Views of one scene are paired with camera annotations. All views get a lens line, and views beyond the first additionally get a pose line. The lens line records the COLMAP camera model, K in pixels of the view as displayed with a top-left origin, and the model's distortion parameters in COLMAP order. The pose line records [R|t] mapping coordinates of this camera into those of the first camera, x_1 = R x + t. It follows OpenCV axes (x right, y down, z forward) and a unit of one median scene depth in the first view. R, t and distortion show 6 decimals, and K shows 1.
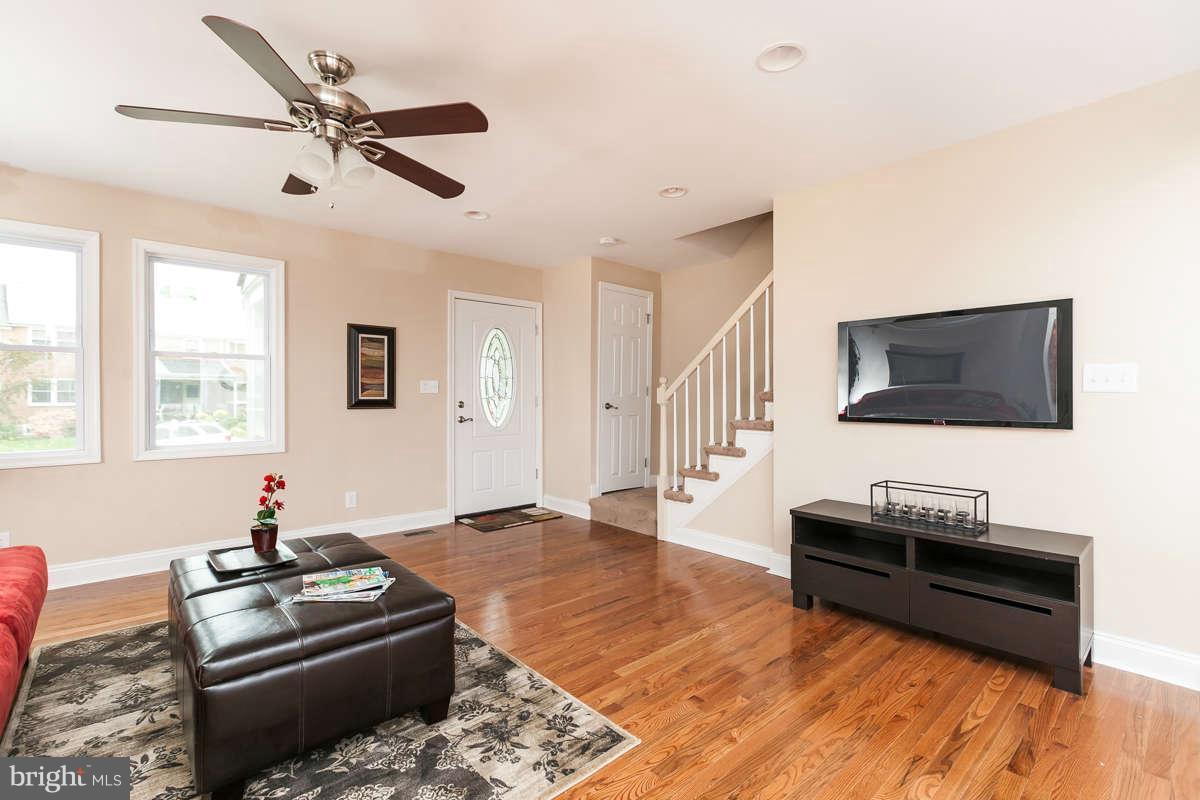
lens RADIAL K [[533.4, 0, 598.5], [0, 533.4, 399.4], [0, 0, 1]] dist [-0.001859, 0.000590]
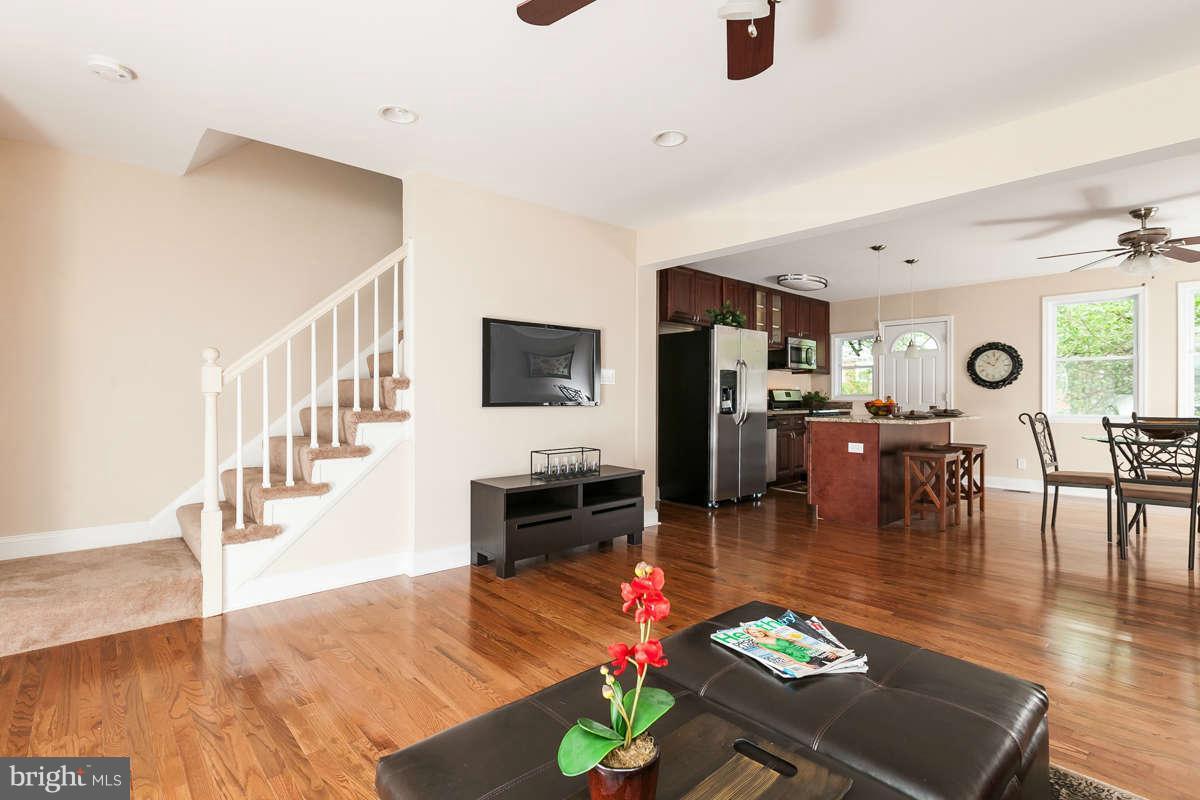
lens RADIAL K [[571.1, 0, 592.7], [0, 571.1, 394.8], [0, 0, 1]] dist [-0.002527, -0.000711]
pose [[-0.002707, 0.003265, 0.999991, -0.645829], [0.006469, 0.999974, -0.003247, 0.018243], [-0.999975, 0.006460, -0.002728, 0.675780]]
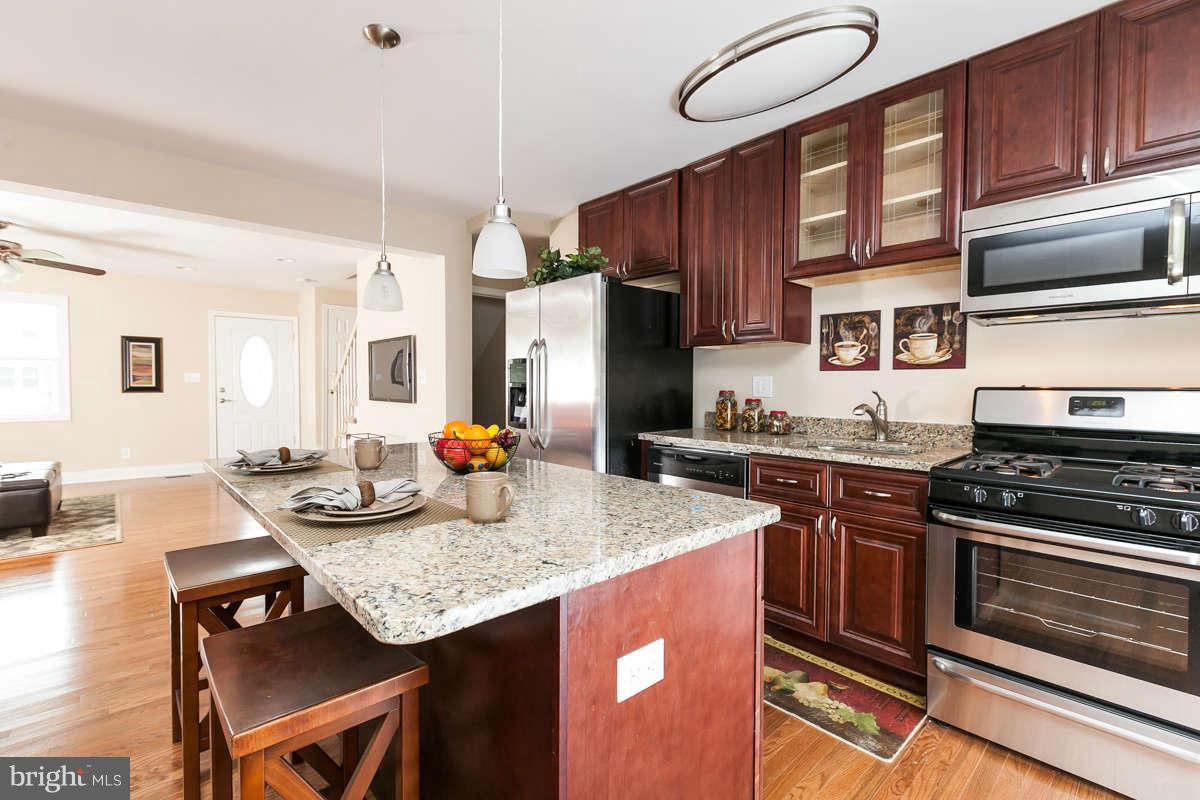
lens RADIAL K [[533.4, 0, 598.5], [0, 533.4, 399.4], [0, 0, 1]] dist [-0.001859, 0.000590]
pose [[0.999944, 0.002573, 0.010246, 1.006551], [-0.002816, 0.999714, 0.023750, -0.003069], [-0.010182, -0.023778, 0.999665, -0.602338]]
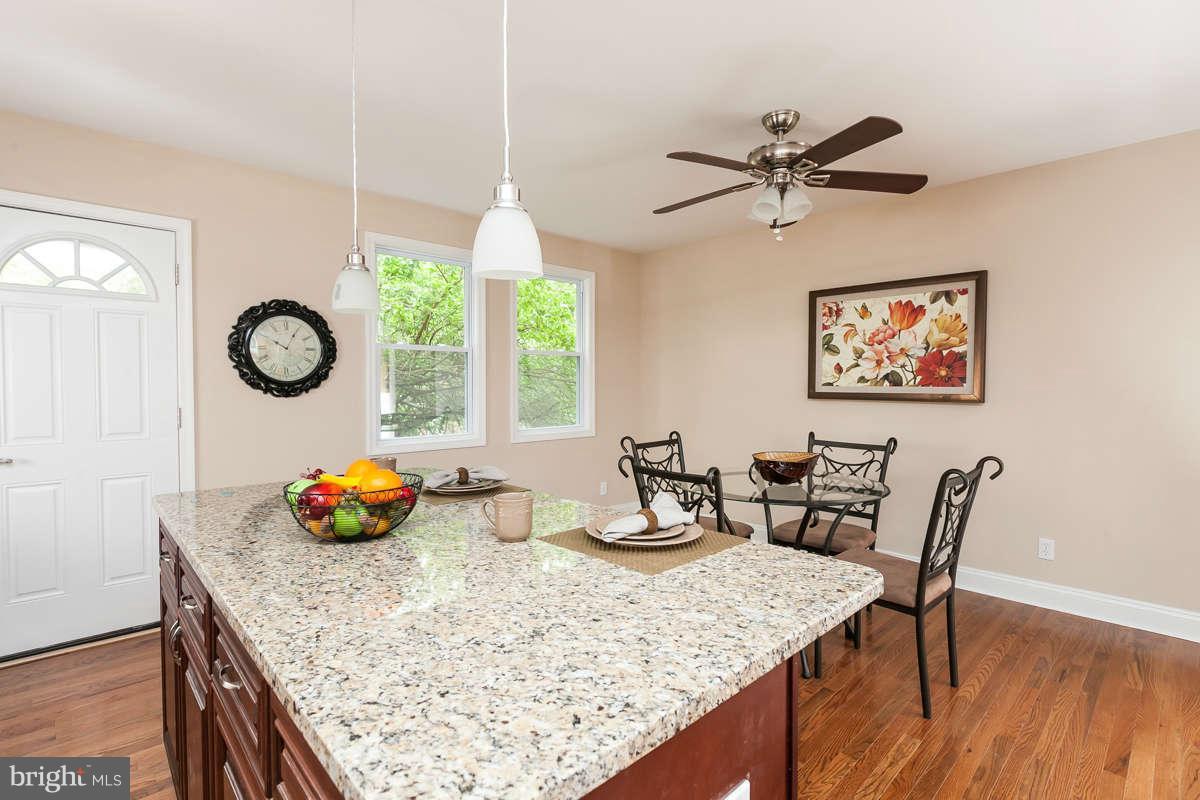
lens RADIAL K [[560.5, 0, 598.6], [0, 560.5, 397.3], [0, 0, 1]] dist [0.001941, -0.005017]
pose [[-0.999595, 0.001254, -0.028447, 0.751833], [0.000357, 0.999503, 0.031516, -0.025800], [0.028473, 0.031493, -0.999098, 0.258581]]
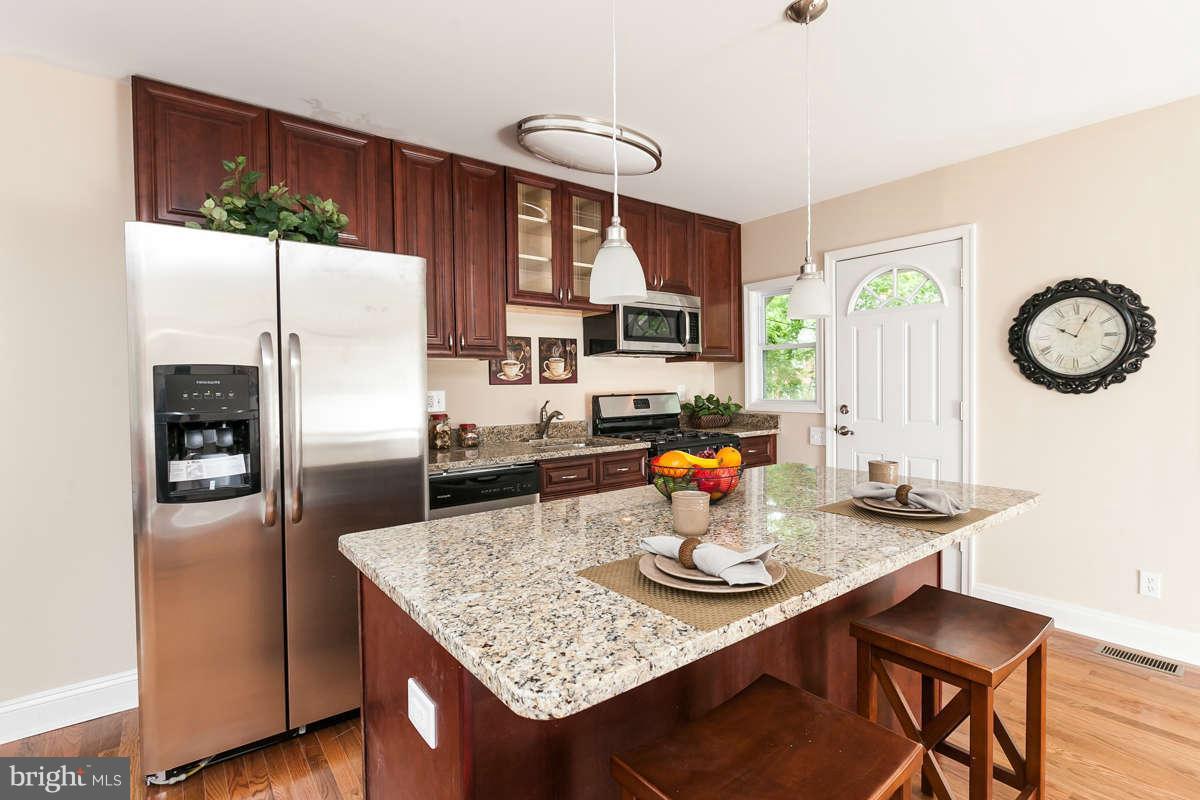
lens RADIAL K [[571.1, 0, 592.7], [0, 571.1, 394.8], [0, 0, 1]] dist [-0.002527, -0.000711]
pose [[0.080077, -0.023248, 0.996518, 0.411115], [0.021486, 0.999536, 0.021592, -0.027485], [-0.996557, 0.019682, 0.080540, -0.063819]]
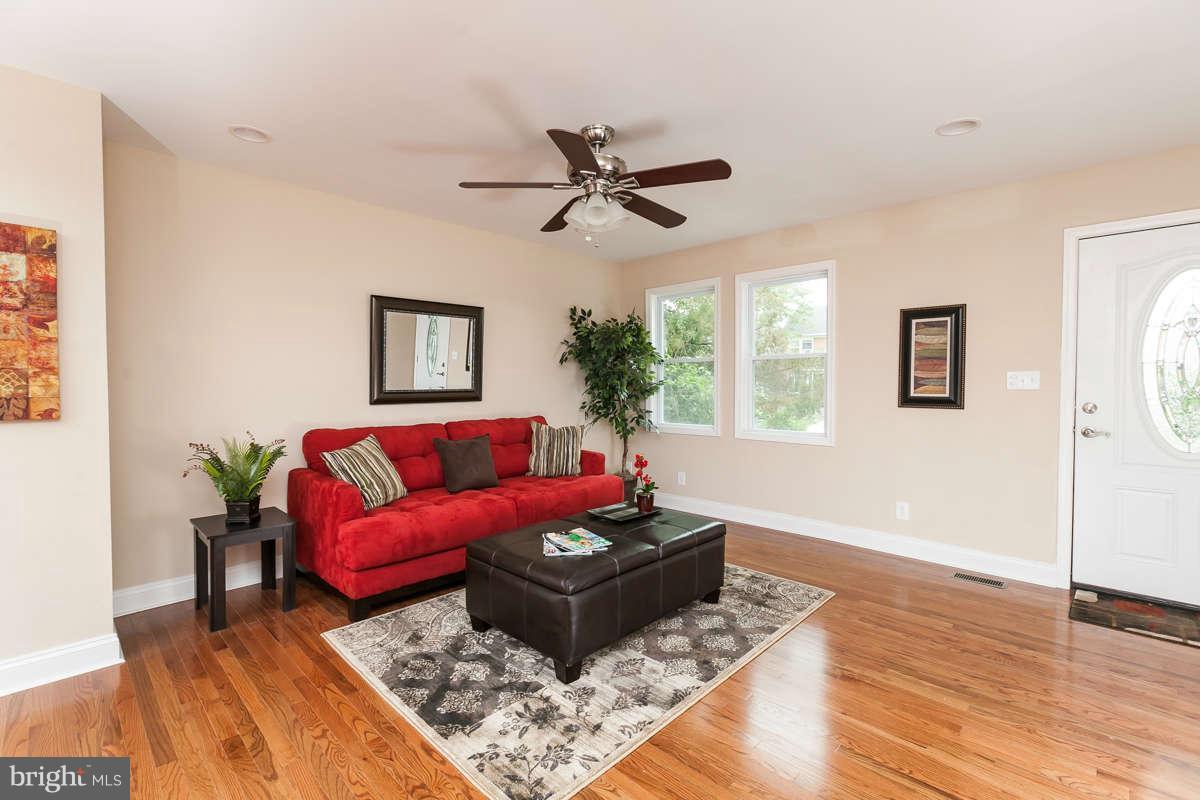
lens RADIAL K [[533.4, 0, 598.5], [0, 533.4, 399.4], [0, 0, 1]] dist [-0.001859, 0.000590]
pose [[0.066476, 0.028346, -0.997385, 0.440248], [-0.006434, 0.999588, 0.027980, -0.019210], [0.997767, 0.004557, 0.066631, 0.527779]]
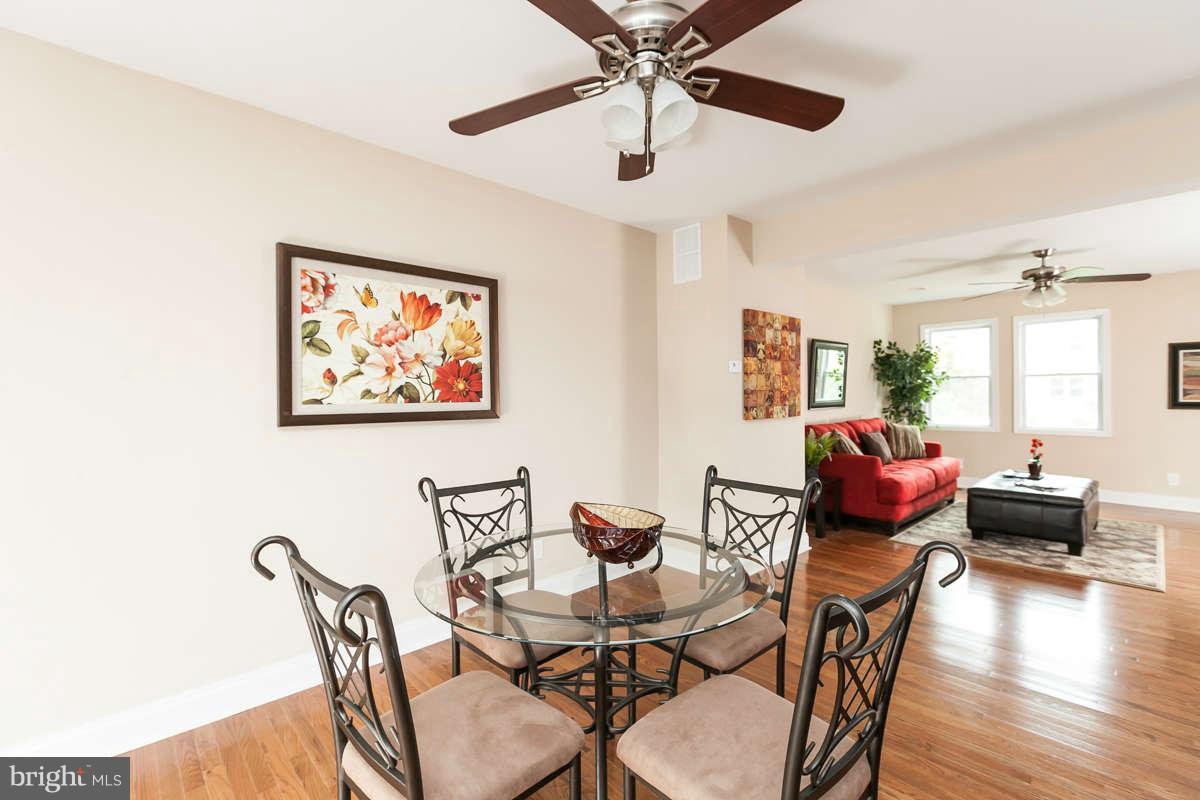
lens RADIAL K [[526.8, 0, 597.4], [0, 526.8, 397.1], [0, 0, 1]] dist [-0.001130, -0.000059]
pose [[0.024573, 0.004212, -0.999689, 0.920685], [0.002457, 0.999988, 0.004273, -0.023848], [0.999695, -0.002561, 0.024562, -0.504134]]
